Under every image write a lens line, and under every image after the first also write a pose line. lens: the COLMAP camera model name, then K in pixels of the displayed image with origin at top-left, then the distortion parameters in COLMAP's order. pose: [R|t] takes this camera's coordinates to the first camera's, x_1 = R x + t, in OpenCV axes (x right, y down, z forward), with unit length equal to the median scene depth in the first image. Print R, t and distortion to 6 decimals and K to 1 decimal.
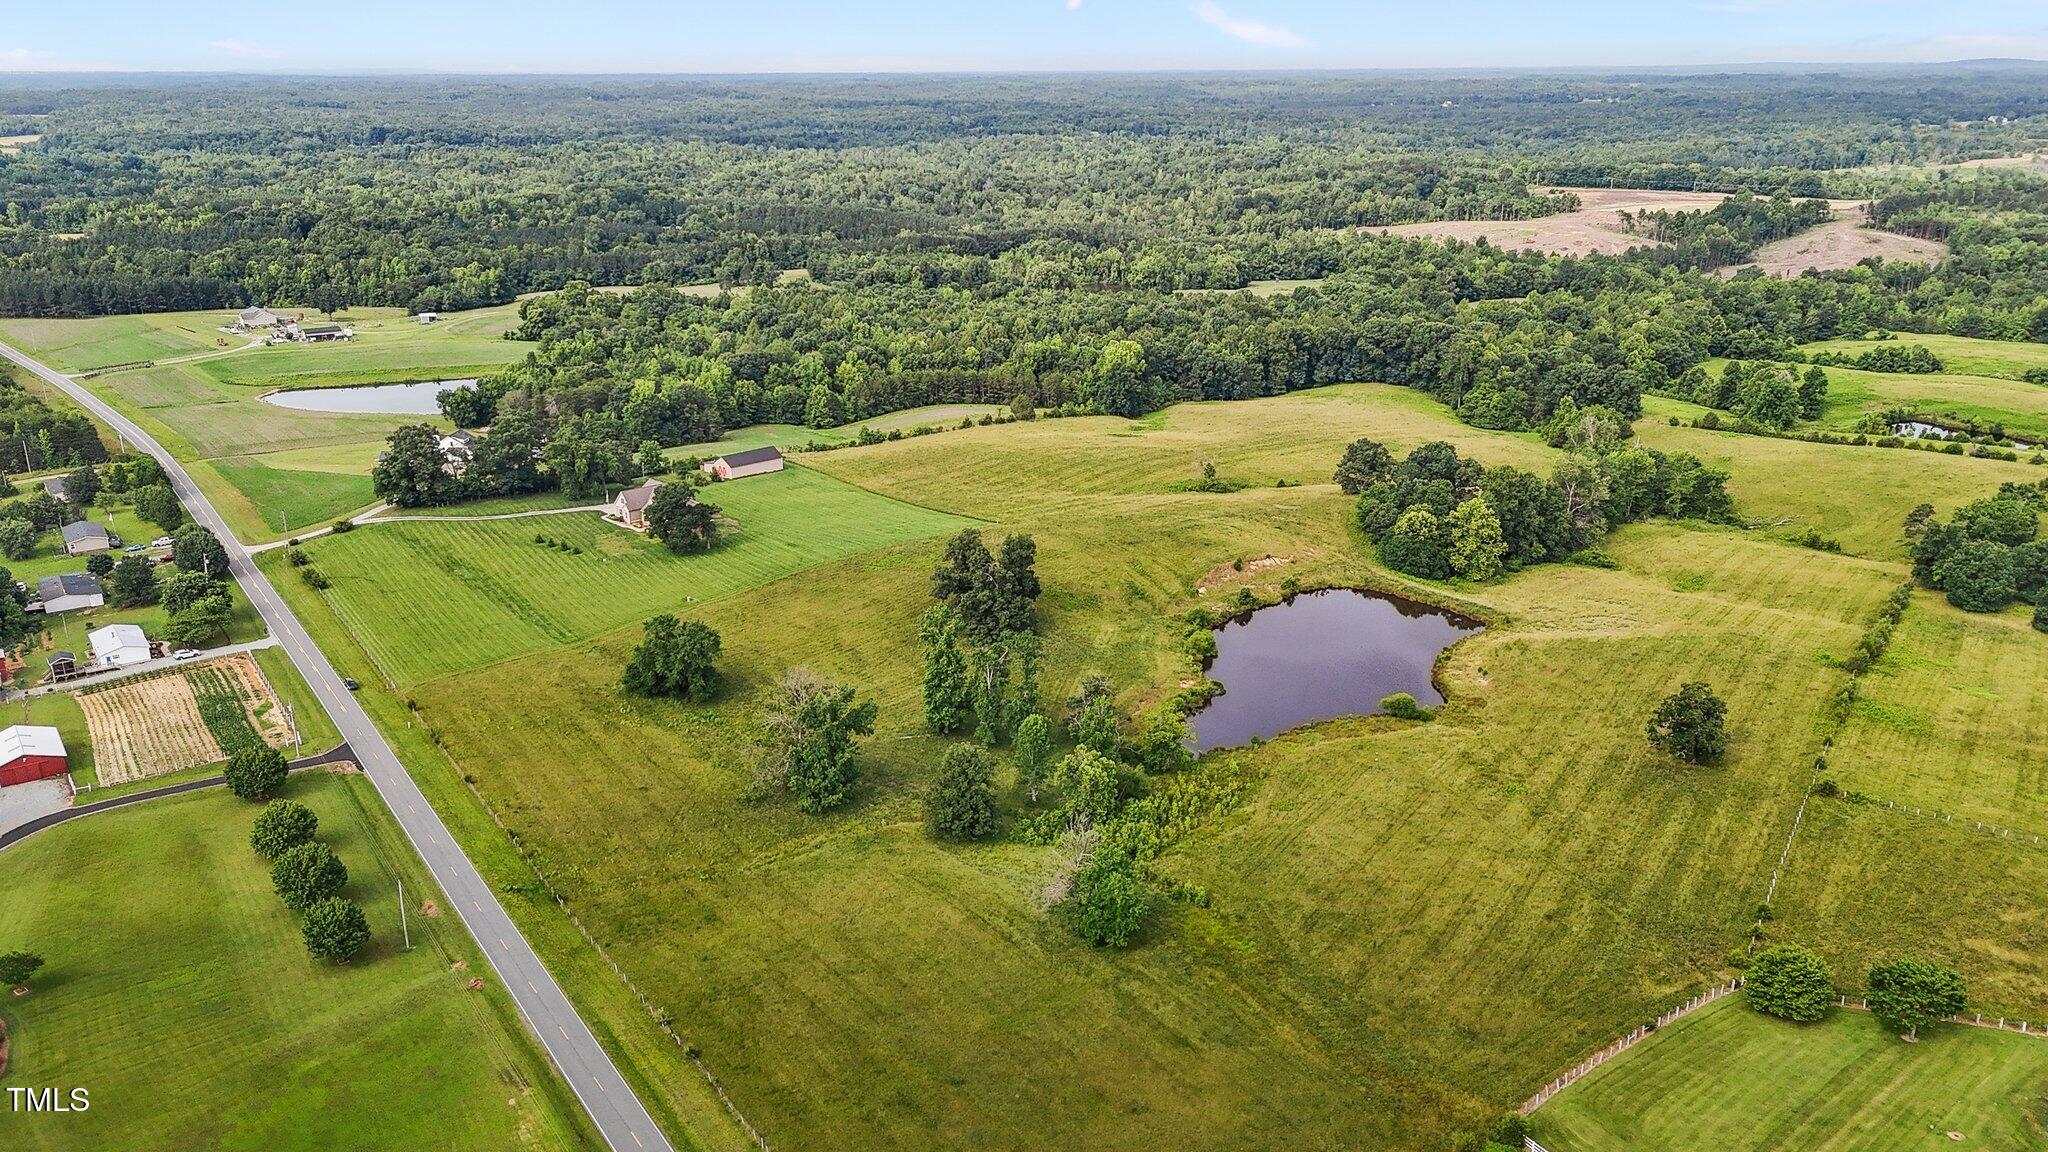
lens RADIAL K [[1515.2, 0, 1020.2], [0, 1515.2, 593.2], [0, 0, 1]] dist [0.072327, -0.075502]
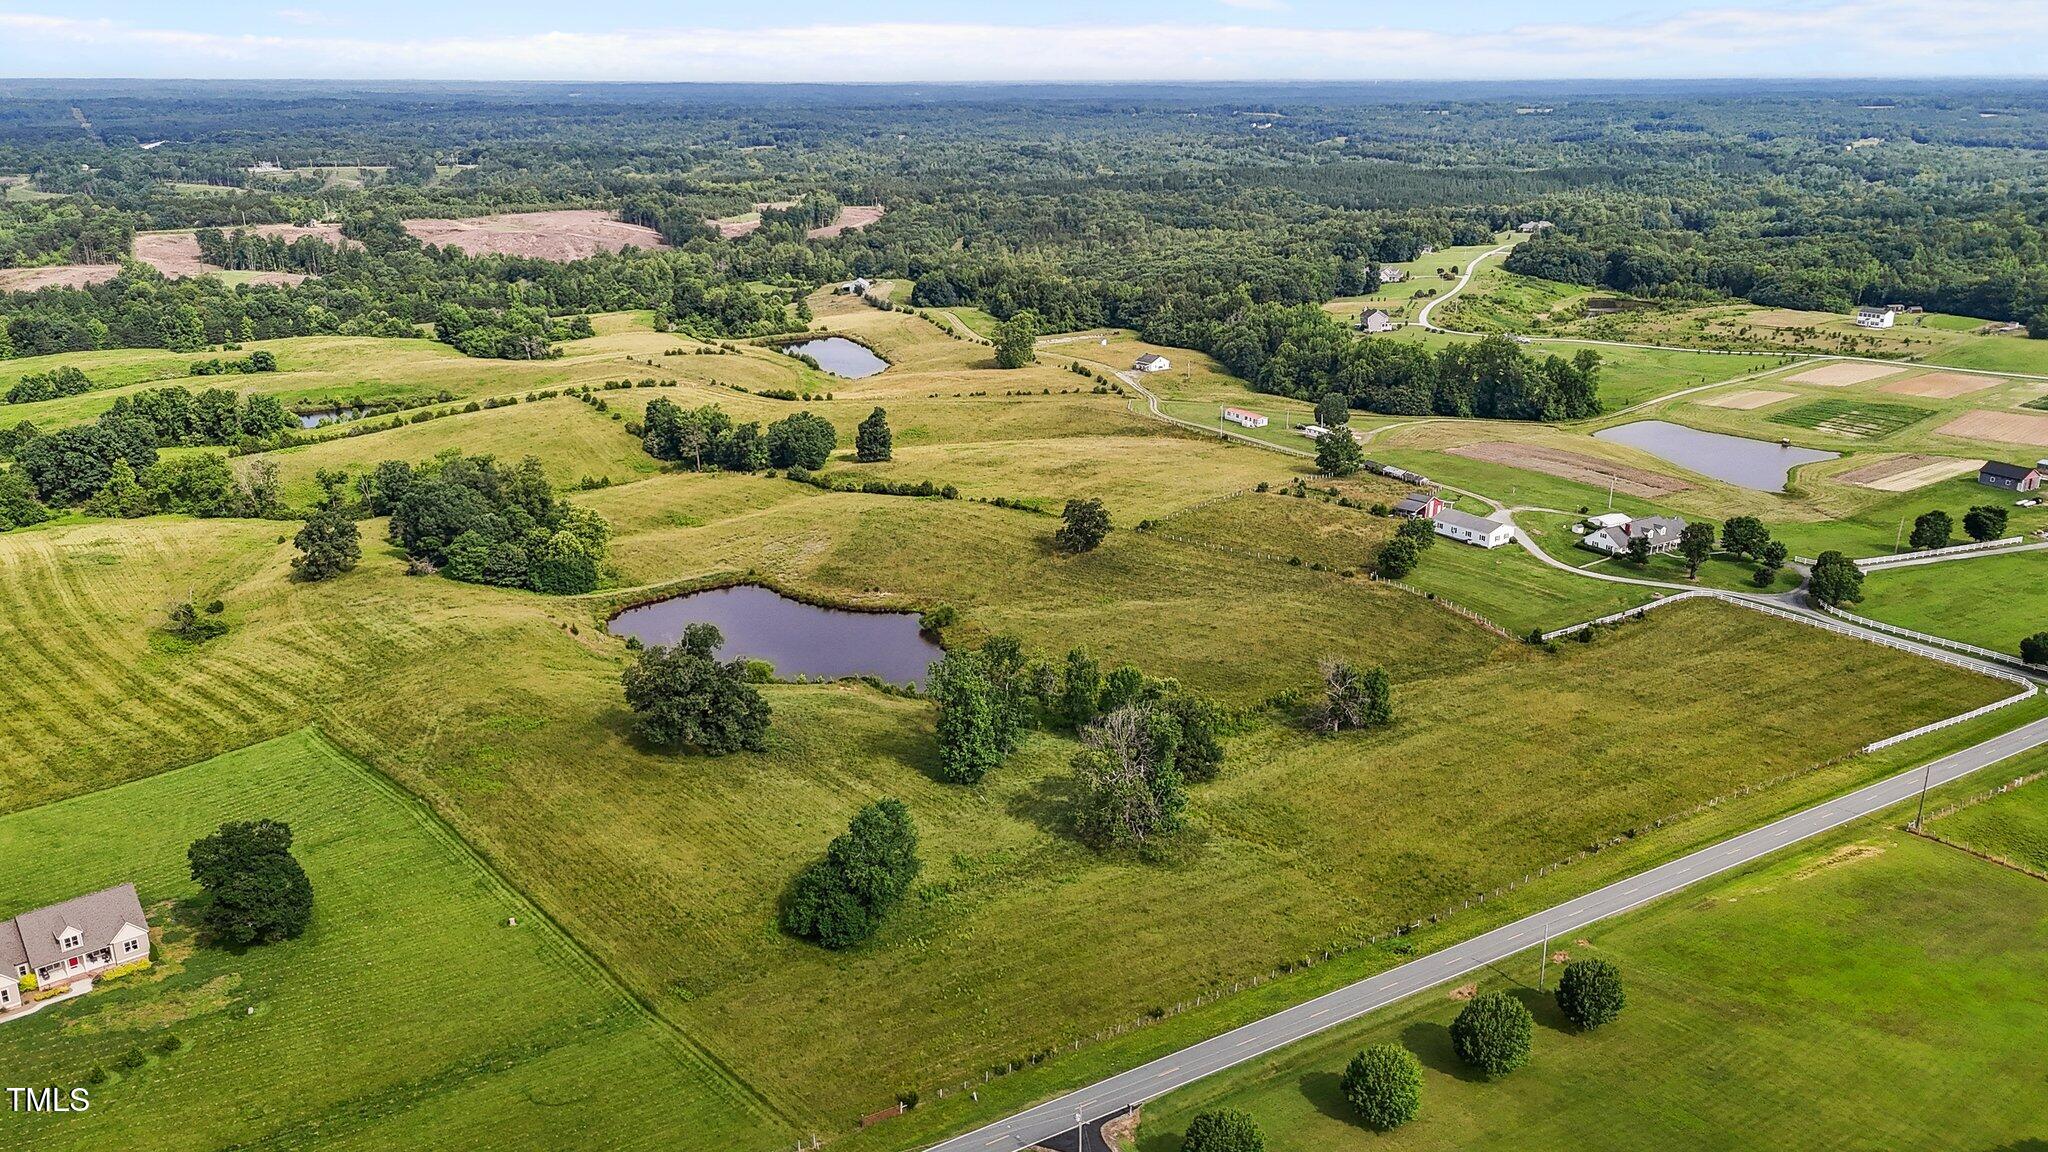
lens RADIAL K [[1515.2, 0, 1027.6], [0, 1515.2, 594.0], [0, 0, 1]] dist [0.072327, -0.075502]
pose [[0.056025, -0.318339, 0.946320, -0.639290], [0.328103, 0.901040, 0.283683, -0.189792], [-0.942979, 0.294597, 0.154929, 0.549475]]
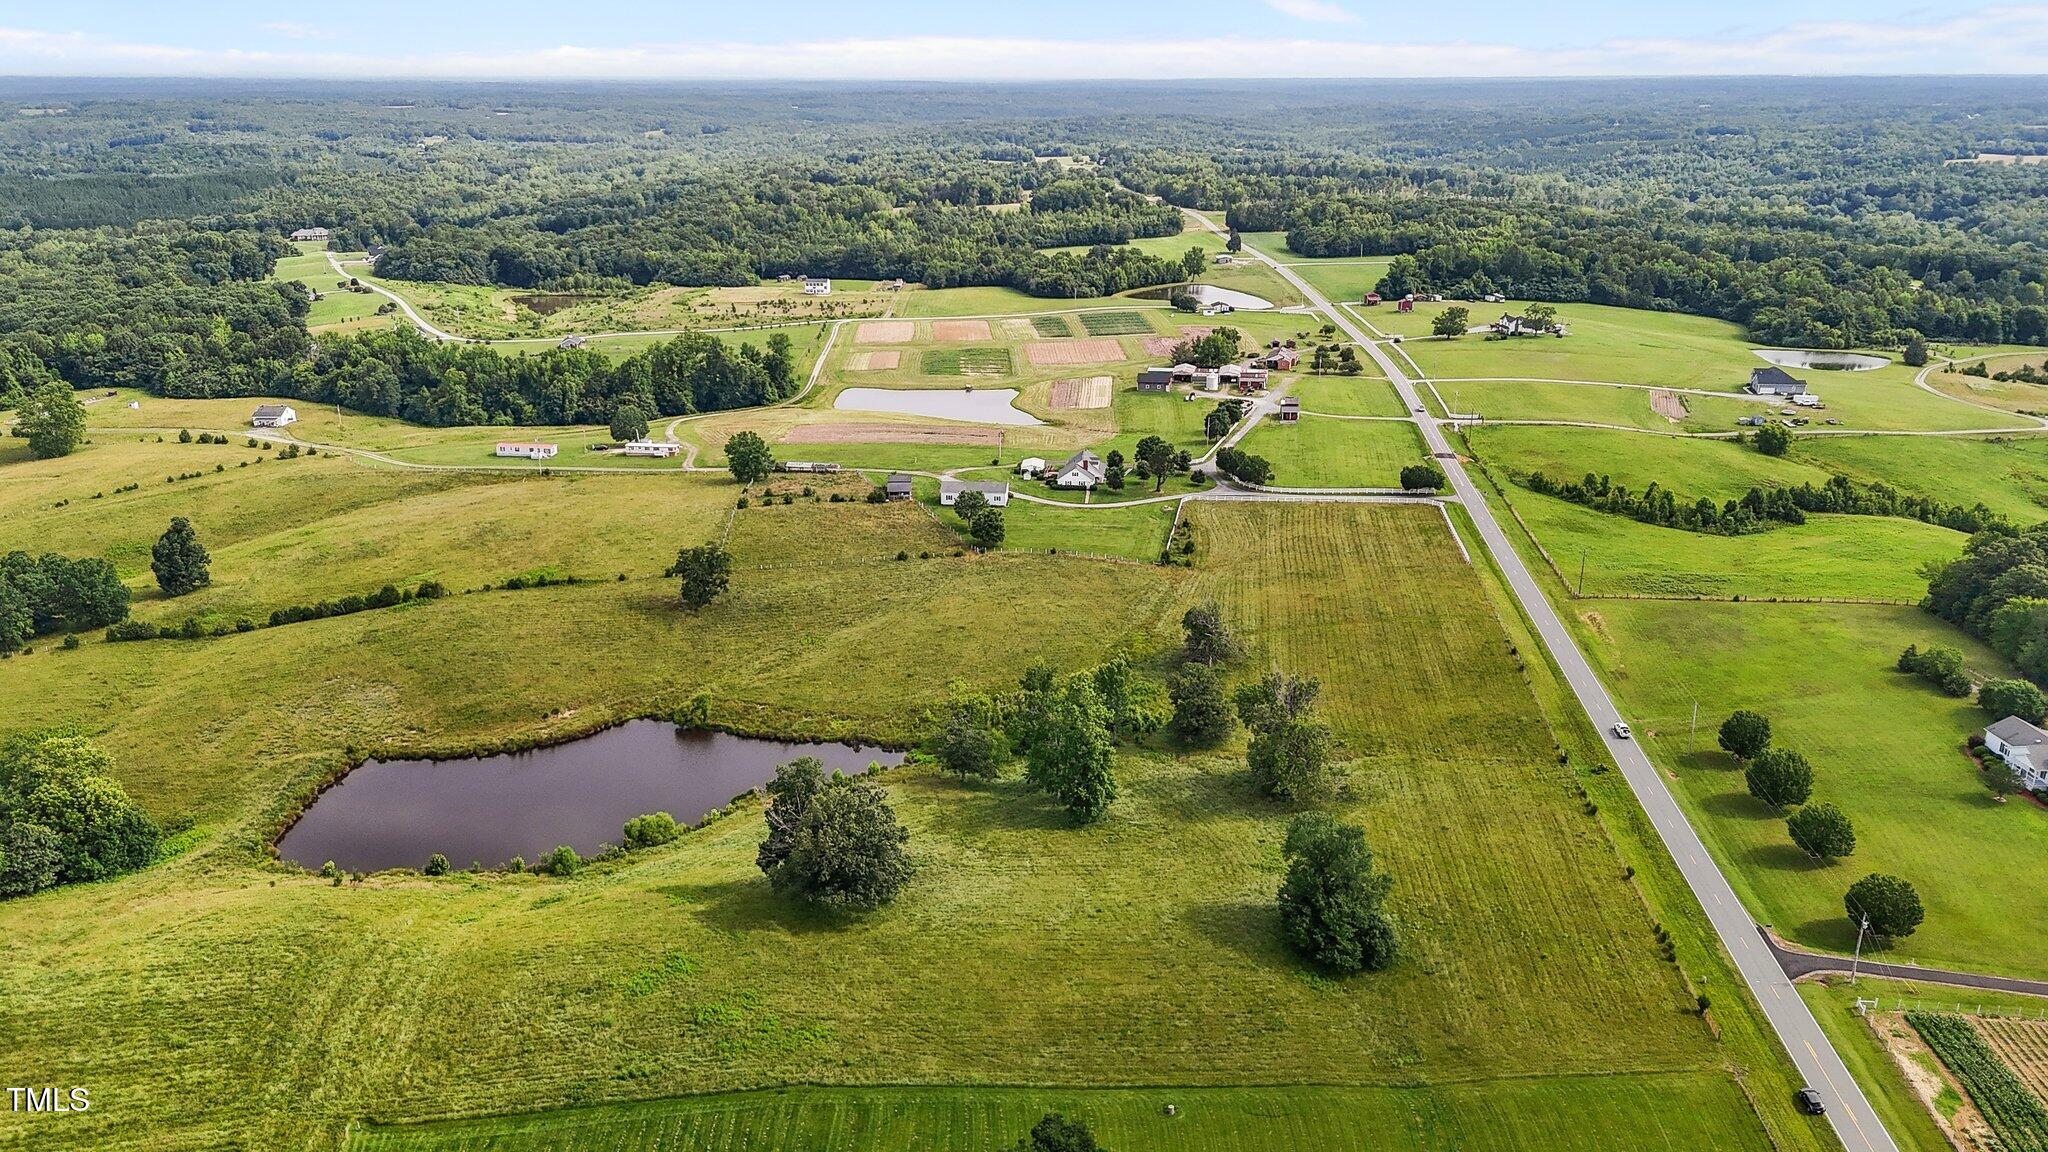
lens RADIAL K [[1515.2, 0, 1005.3], [0, 1515.2, 594.5], [0, 0, 1]] dist [0.072327, -0.075502]
pose [[-0.740519, -0.213604, 0.637186, -0.392489], [0.222976, 0.816338, 0.532798, -0.355251], [-0.633967, 0.536624, -0.556885, 1.026224]]
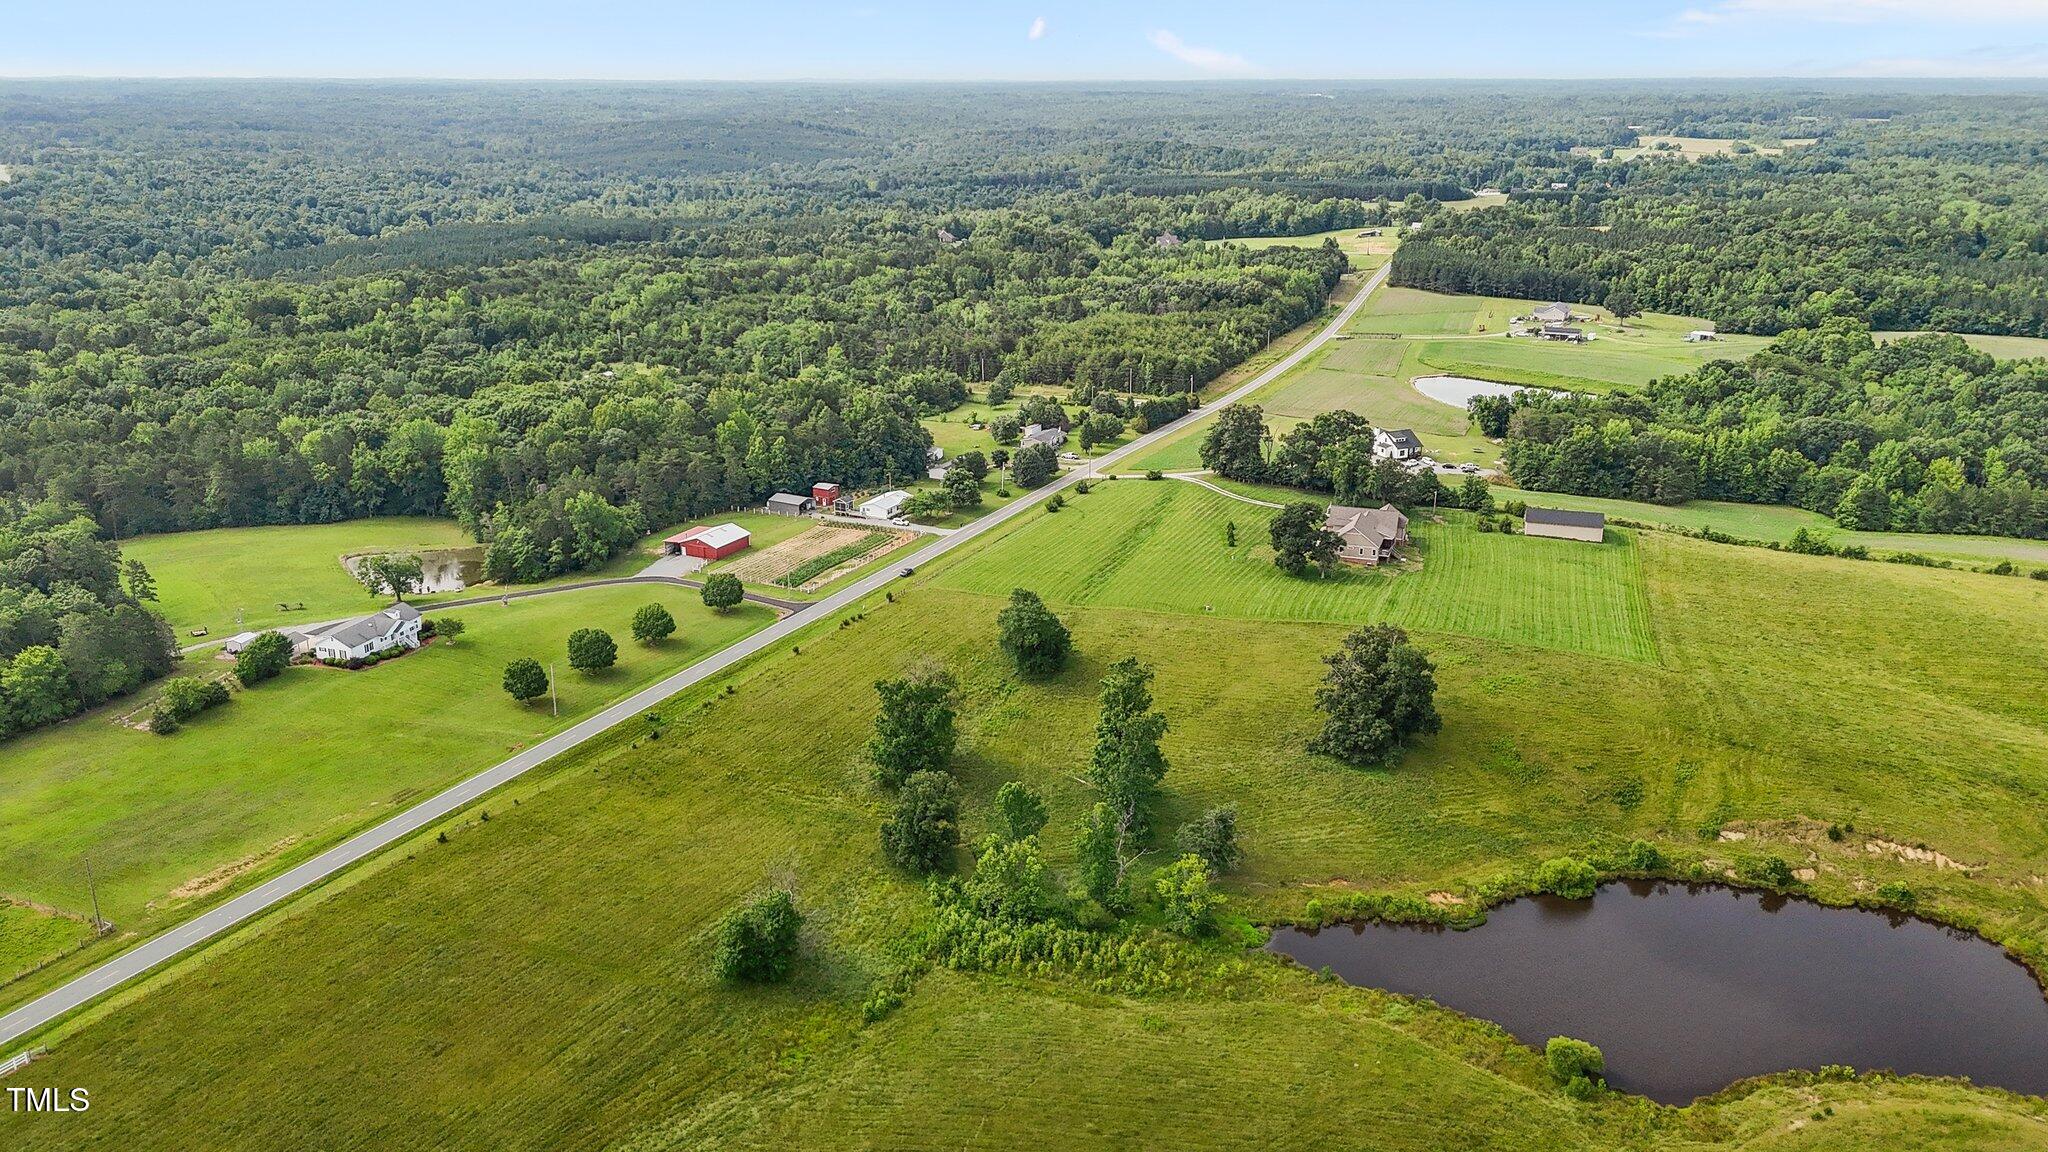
lens RADIAL K [[1515.2, 0, 1033.1], [0, 1515.2, 579.5], [0, 0, 1]] dist [0.072327, -0.075502]
pose [[0.462172, 0.281605, -0.840890, 0.468868], [-0.291138, 0.943864, 0.156074, -0.113574], [0.837637, 0.172682, 0.518213, 0.320127]]
